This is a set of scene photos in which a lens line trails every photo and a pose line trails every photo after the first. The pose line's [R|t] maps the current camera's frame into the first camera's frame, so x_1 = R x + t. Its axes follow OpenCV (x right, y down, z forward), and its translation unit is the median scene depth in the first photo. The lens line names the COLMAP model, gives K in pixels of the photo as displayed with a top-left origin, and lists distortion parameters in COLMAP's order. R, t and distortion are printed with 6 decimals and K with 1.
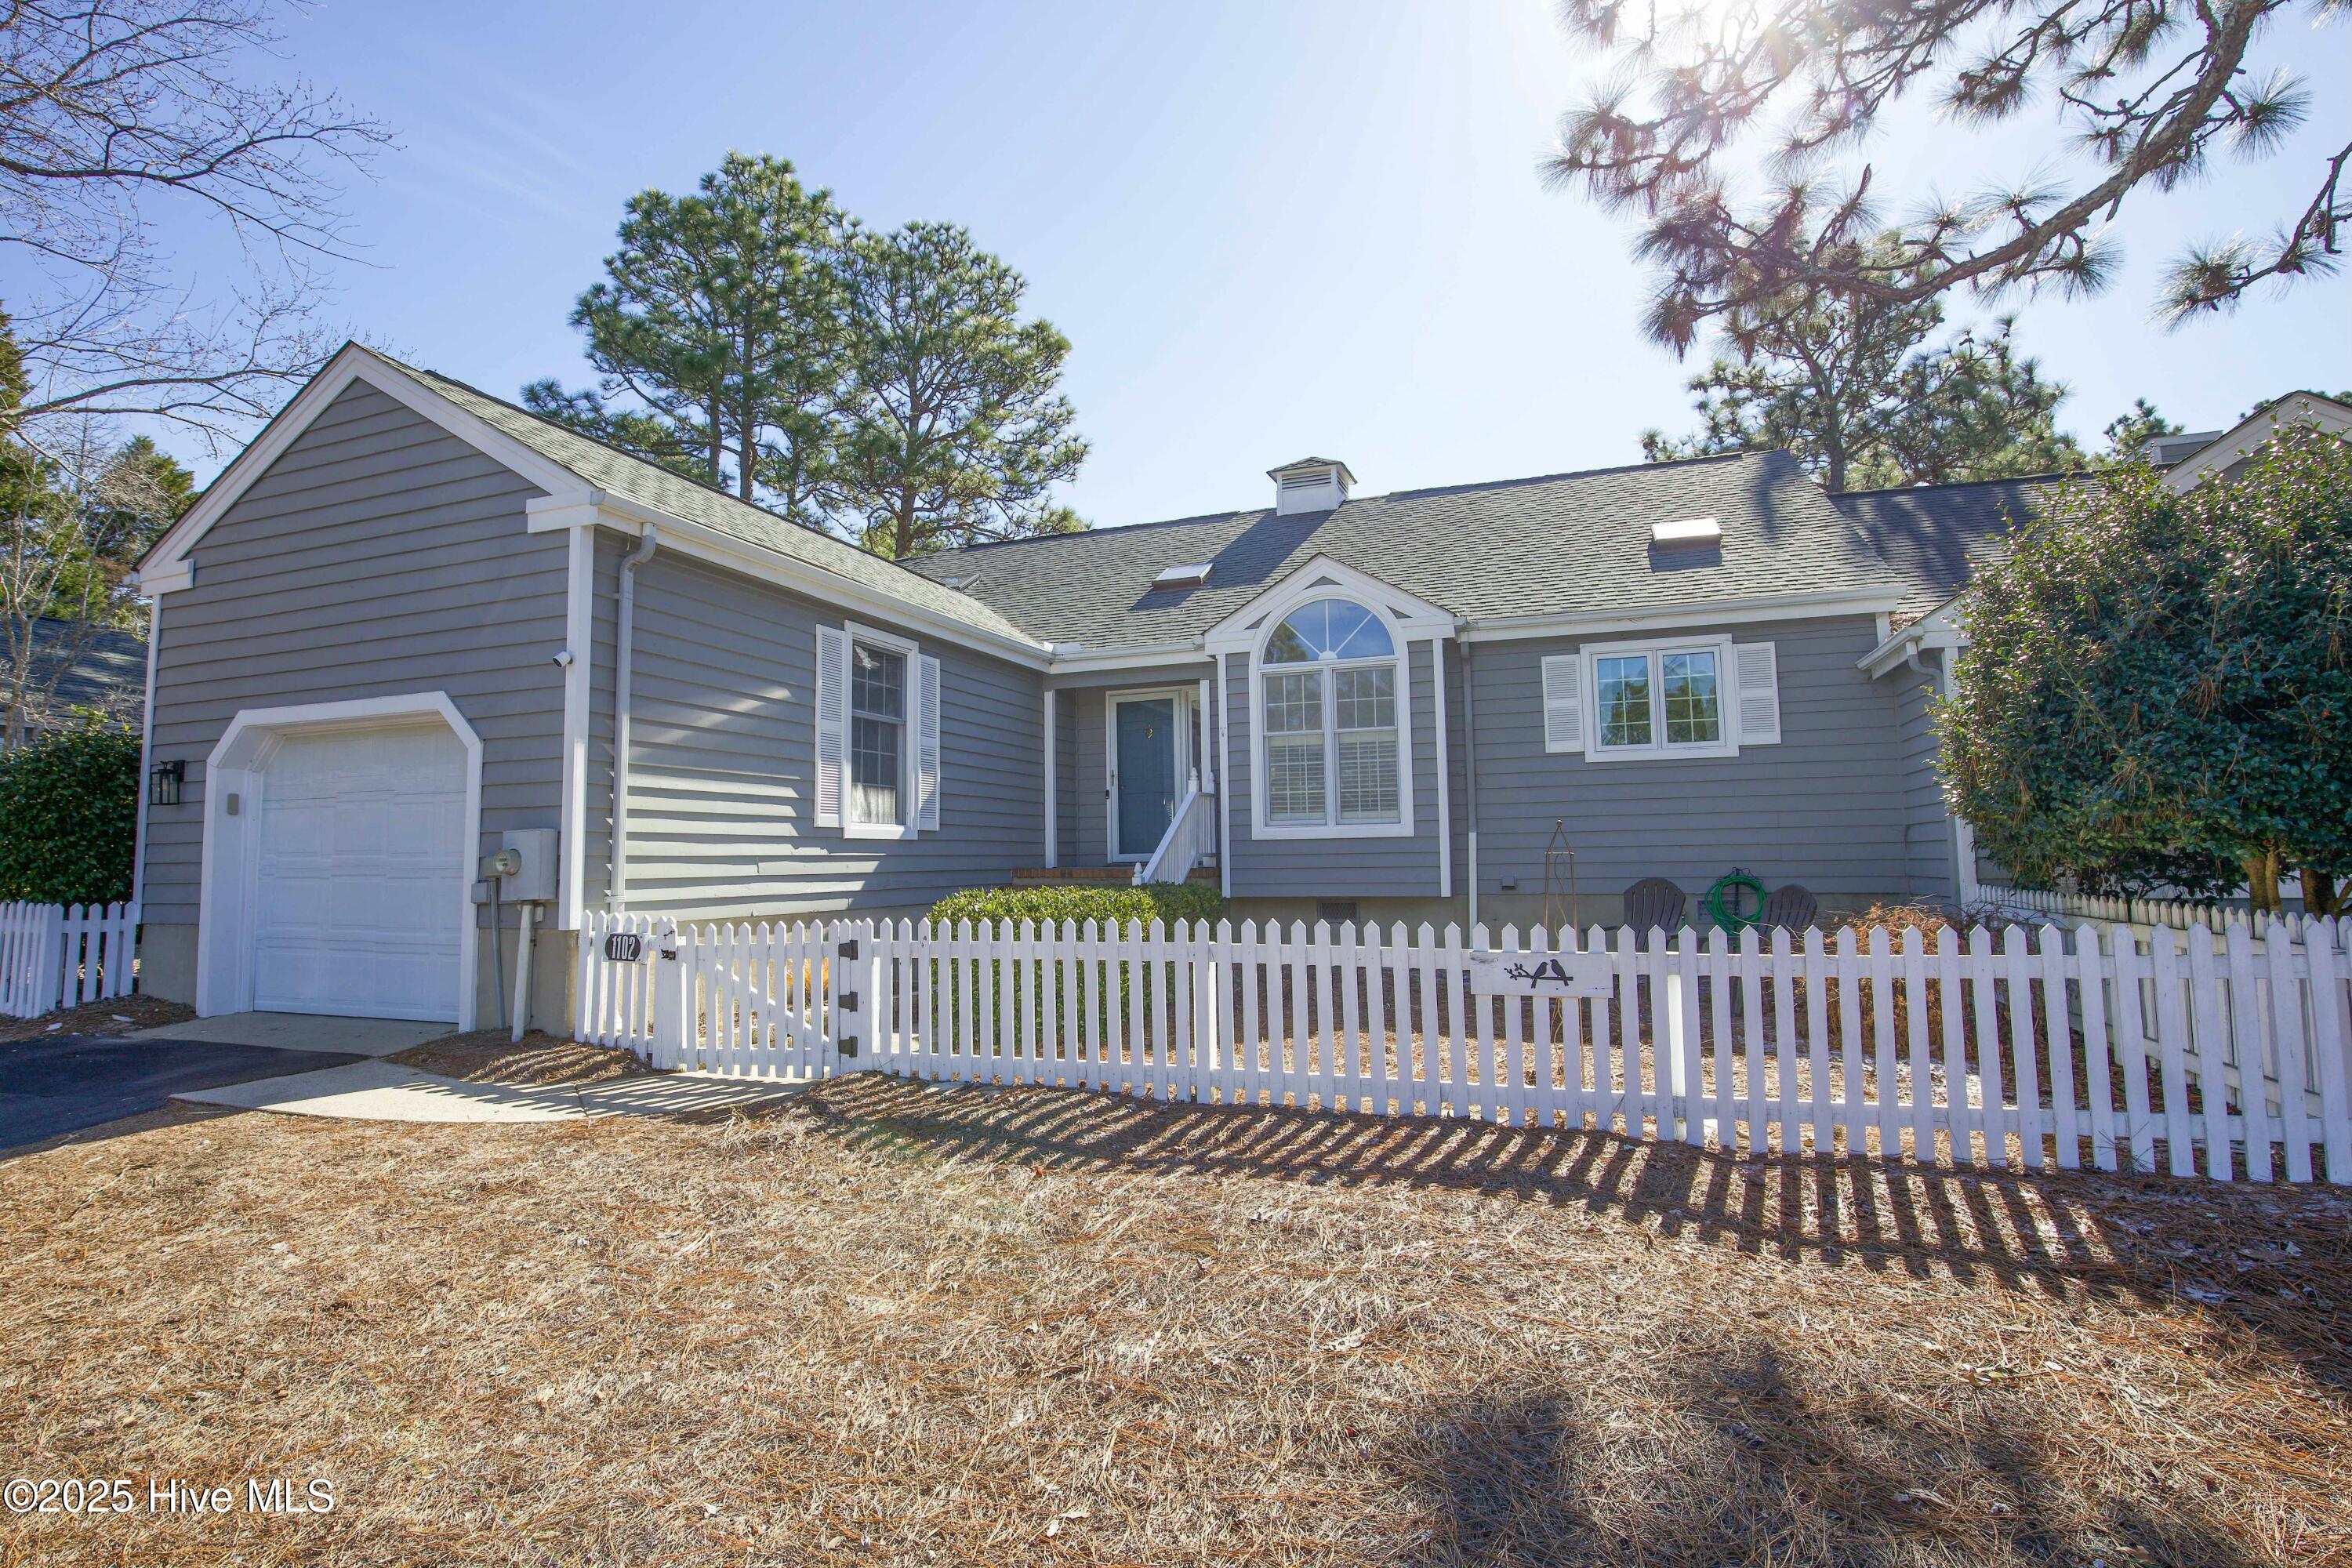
lens RADIAL K [[1131.4, 0, 1184.9], [0, 1131.4, 777.1], [0, 0, 1]] dist [-0.031403, 0.001947]
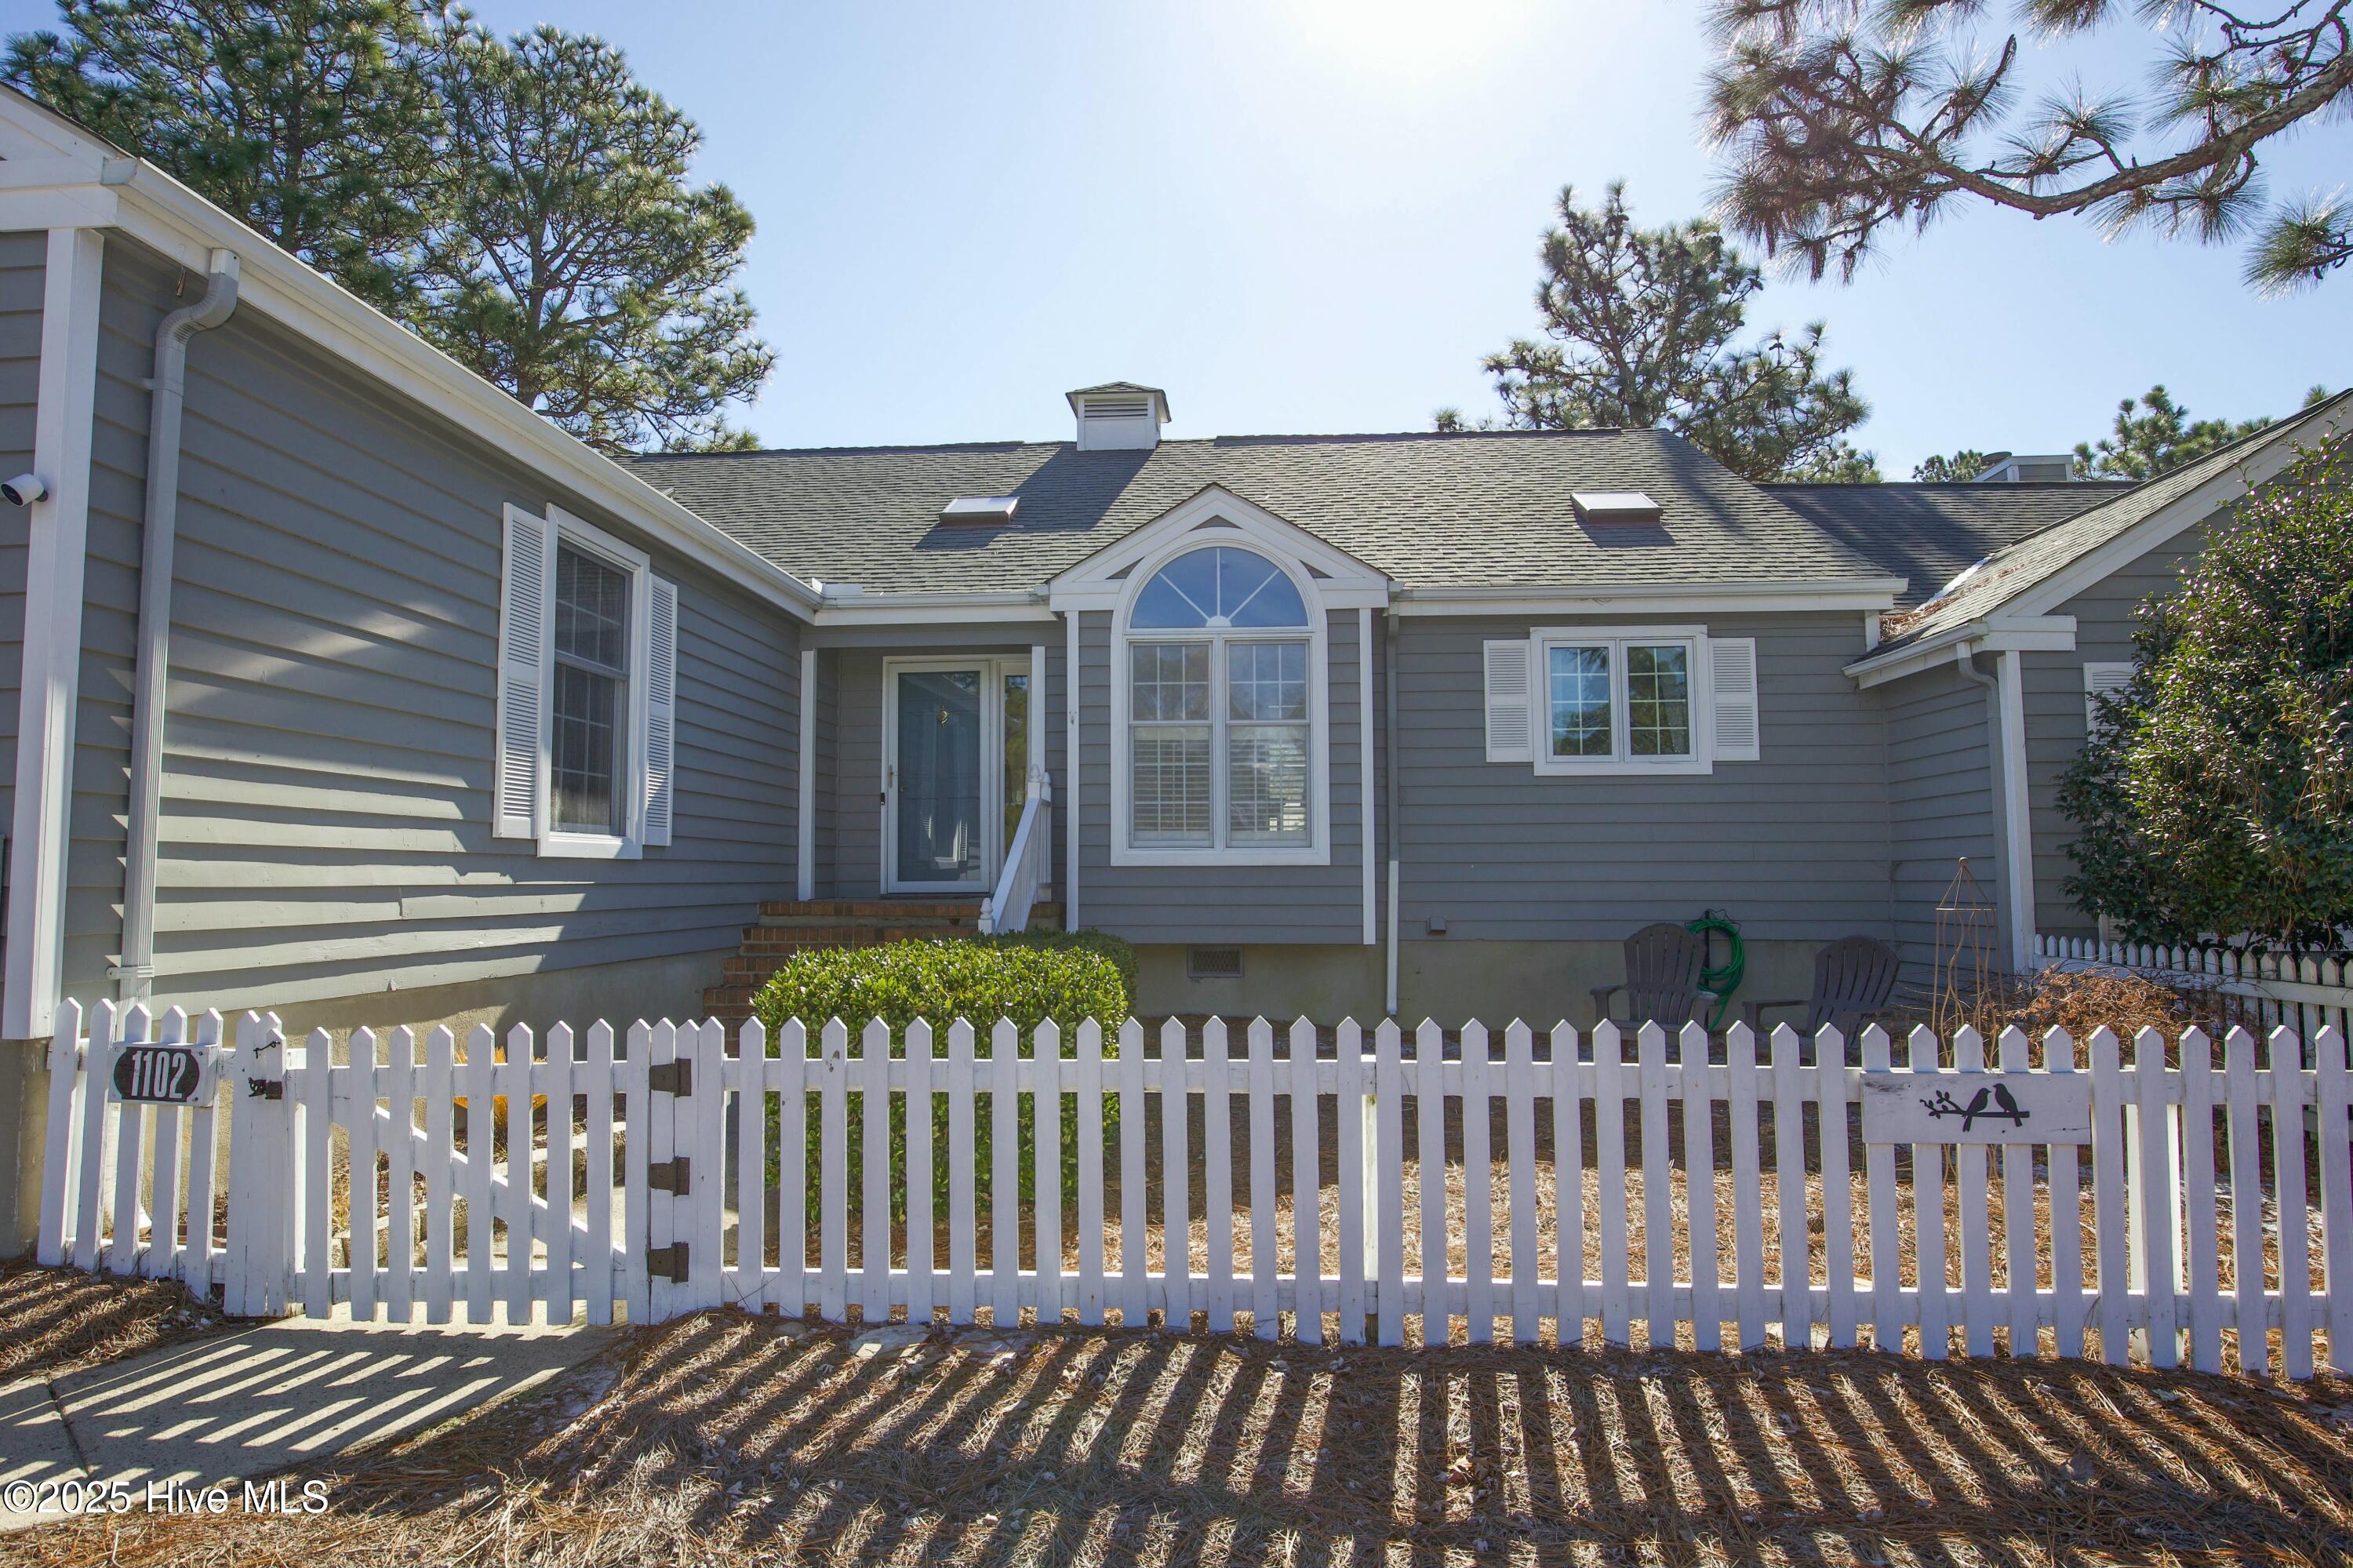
lens RADIAL K [[1266.4, 0, 1178.3], [0, 1266.4, 804.3], [0, 0, 1]] dist [-0.031361, 0.005047]
pose [[0.961975, 0.027485, 0.271750, -0.122266], [-0.030891, 0.999489, 0.008264, 0.007223], [-0.271384, -0.016345, 0.962332, 0.195310]]
